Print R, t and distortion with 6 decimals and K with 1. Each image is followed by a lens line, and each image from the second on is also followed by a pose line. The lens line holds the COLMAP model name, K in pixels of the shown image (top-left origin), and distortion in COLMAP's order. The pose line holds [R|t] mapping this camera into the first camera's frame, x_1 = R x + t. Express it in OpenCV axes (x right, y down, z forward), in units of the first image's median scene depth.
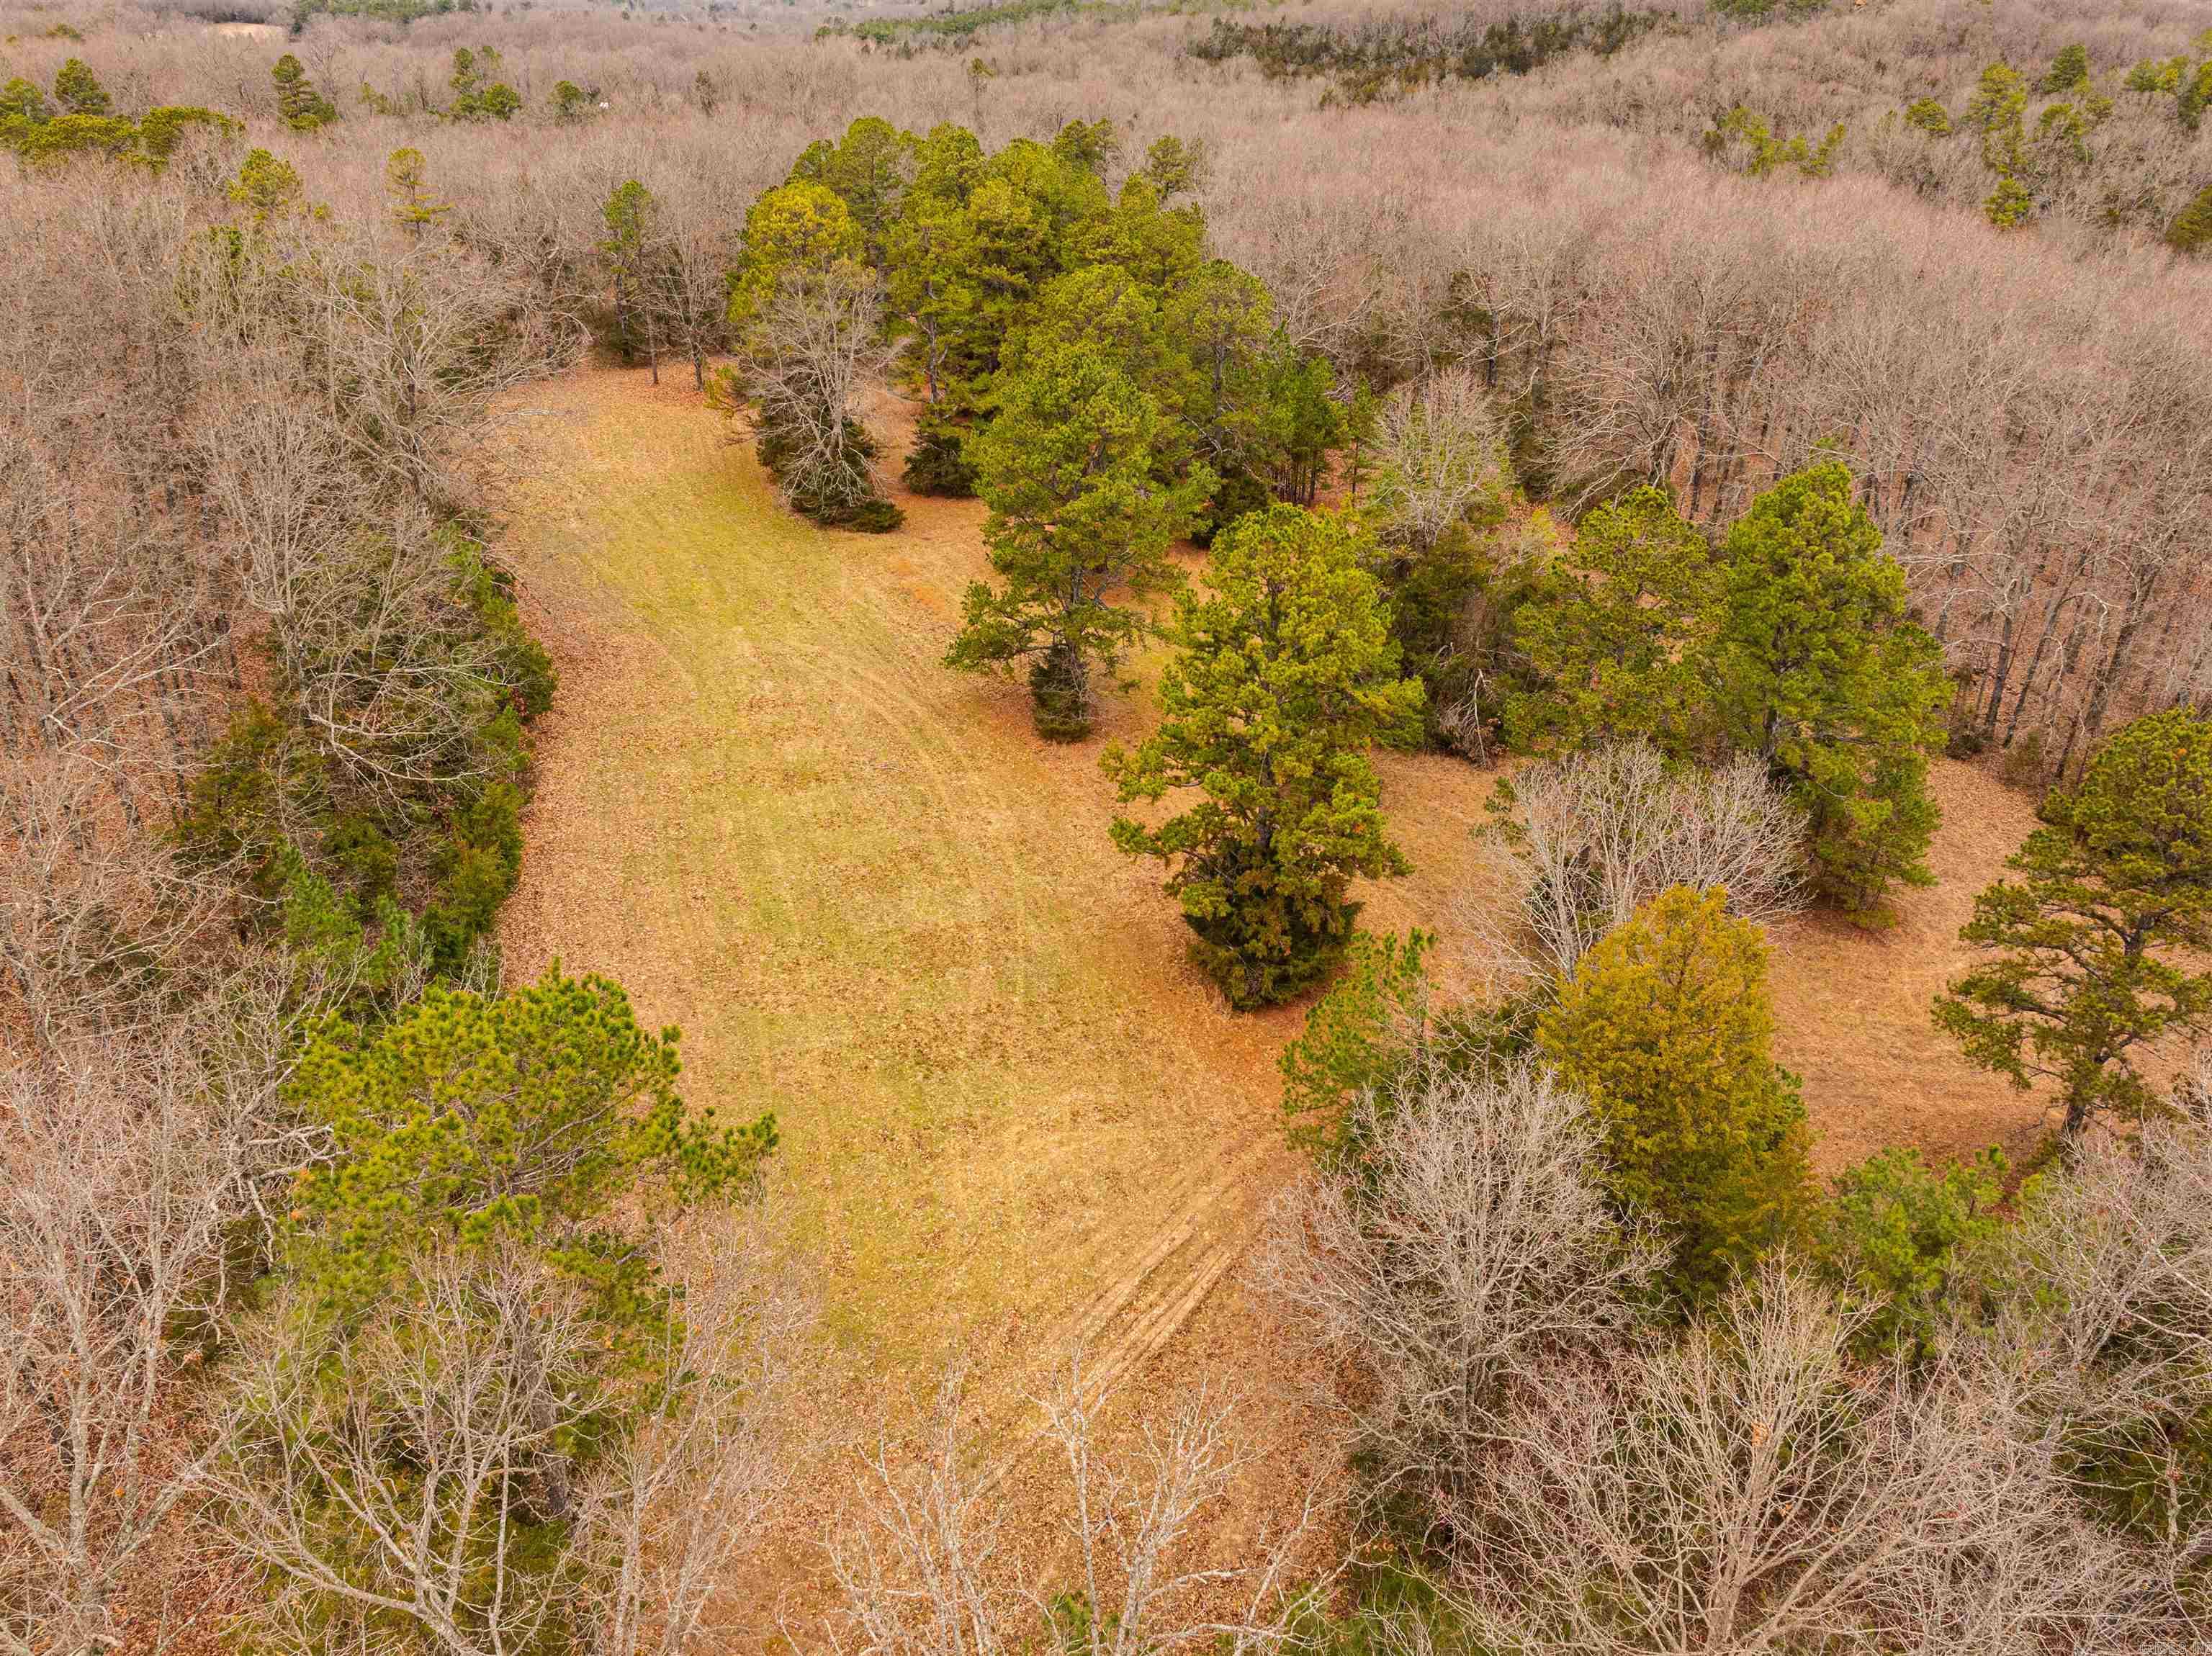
lens RADIAL K [[1576.3, 0, 1105.1], [0, 1576.3, 819.0], [0, 0, 1]] dist [-0.021921, 0.015012]
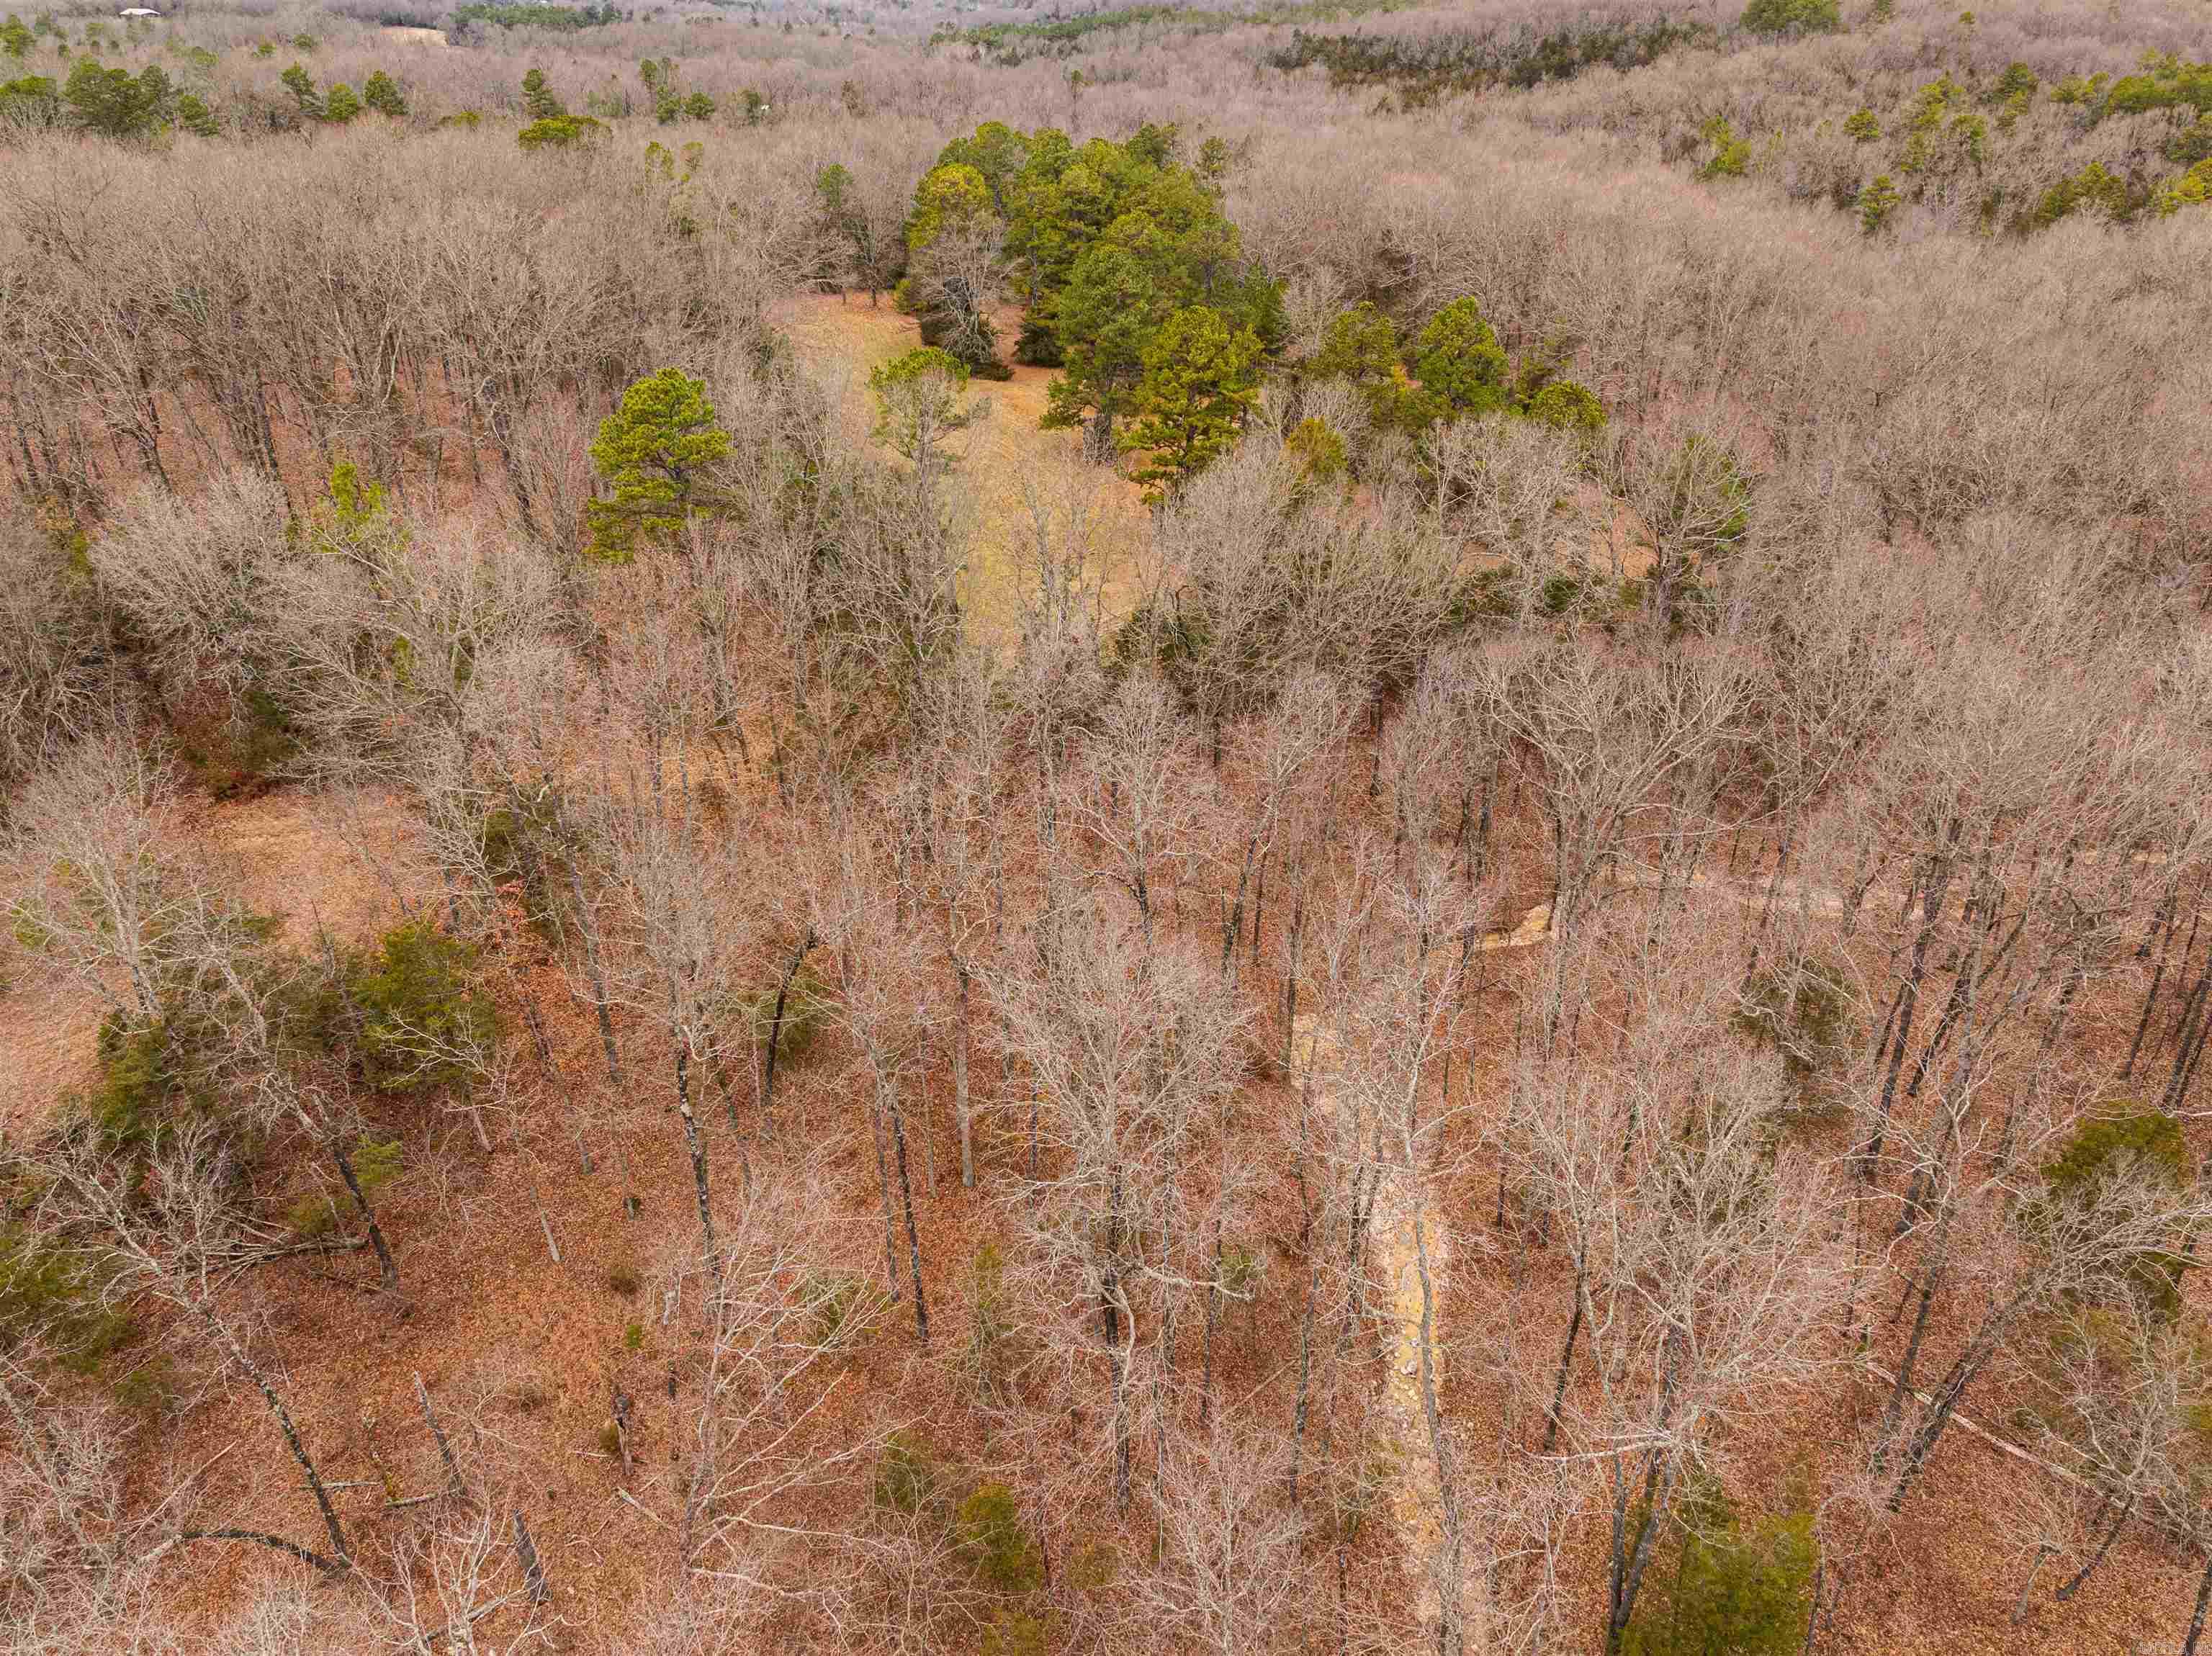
lens RADIAL K [[1576.3, 0, 1107.5], [0, 1576.3, 836.8], [0, 0, 1]] dist [-0.021921, 0.015012]
pose [[0.998258, 0.028687, -0.051549, 0.024165], [-0.028203, 0.999551, 0.010100, 0.098982], [0.051816, -0.008628, 0.998619, -0.227606]]
